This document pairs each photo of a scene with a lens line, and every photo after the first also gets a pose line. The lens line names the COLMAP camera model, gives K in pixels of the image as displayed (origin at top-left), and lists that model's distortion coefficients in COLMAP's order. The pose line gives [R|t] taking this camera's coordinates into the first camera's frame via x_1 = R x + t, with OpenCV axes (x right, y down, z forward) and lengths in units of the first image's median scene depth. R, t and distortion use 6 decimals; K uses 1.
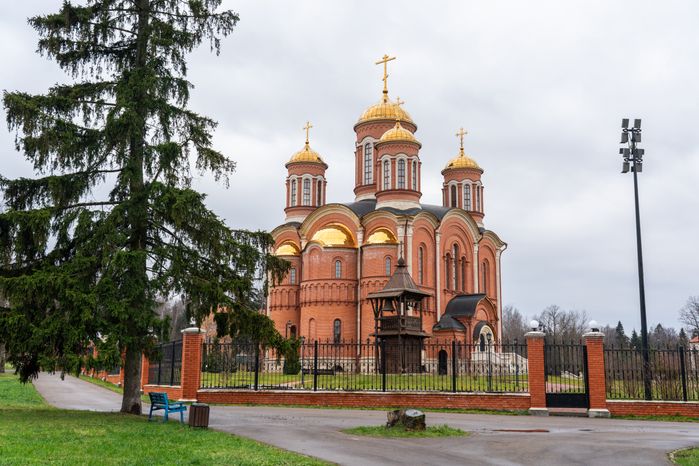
lens RADIAL K [[799.4, 0, 349.5], [0, 799.4, 233.0], [0, 0, 1]] dist [0.004282, -0.001409]
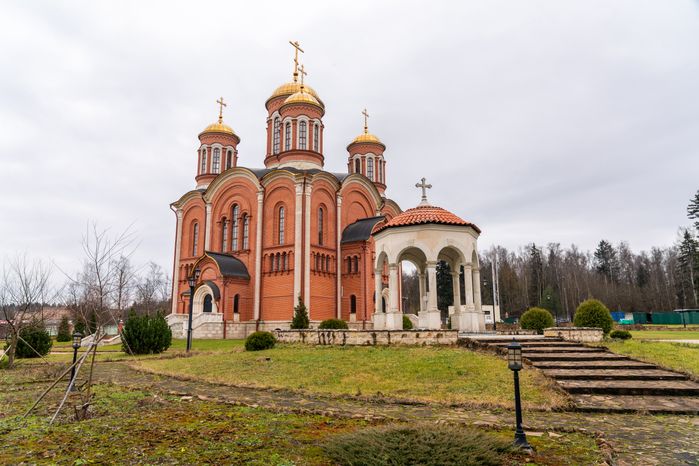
lens RADIAL K [[495.7, 0, 349.5], [0, 495.7, 233.0], [0, 0, 1]] dist [-0.004479, 0.000557]
pose [[0.996669, 0.002215, 0.081523, 0.070773], [-0.000935, 0.999876, -0.015738, 0.055541], [-0.081548, 0.015609, 0.996547, 0.369245]]
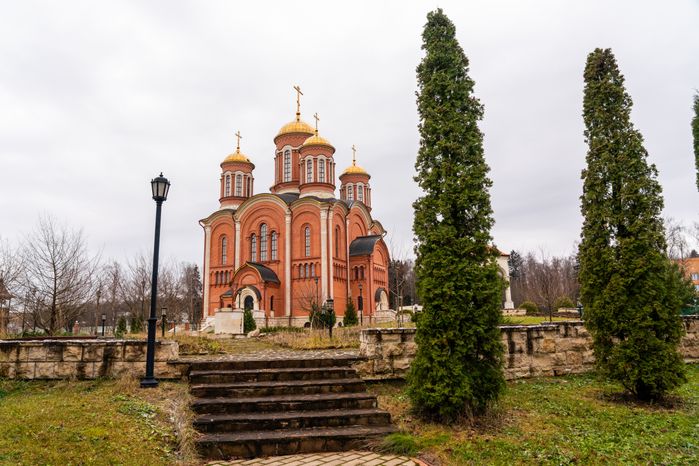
lens RADIAL K [[495.7, 0, 349.5], [0, 495.7, 233.0], [0, 0, 1]] dist [-0.004479, 0.000557]
pose [[0.966119, 0.021011, 0.257241, -0.089183], [-0.015089, 0.999574, -0.024973, 0.042145], [-0.257656, 0.020245, 0.966025, 0.223609]]
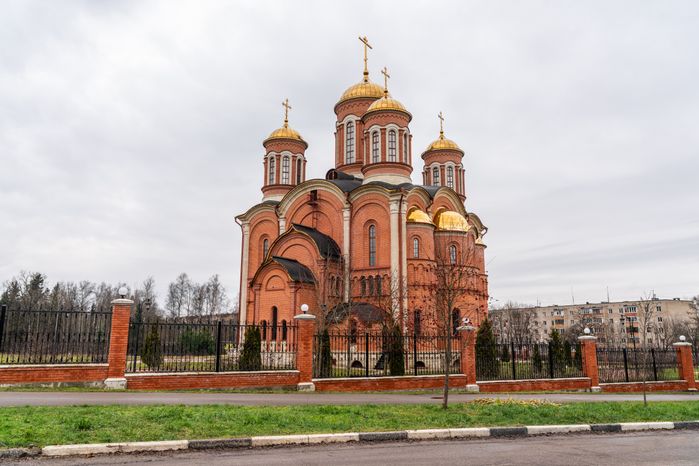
lens RADIAL K [[544.2, 0, 349.5], [0, 544.2, 233.0], [0, 0, 1]] dist [-0.000196, -0.000468]
pose [[0.996750, 0.008895, 0.080062, -0.030942], [-0.008374, 0.999942, -0.006841, 0.028749], [-0.080118, 0.006149, 0.996766, 0.374741]]
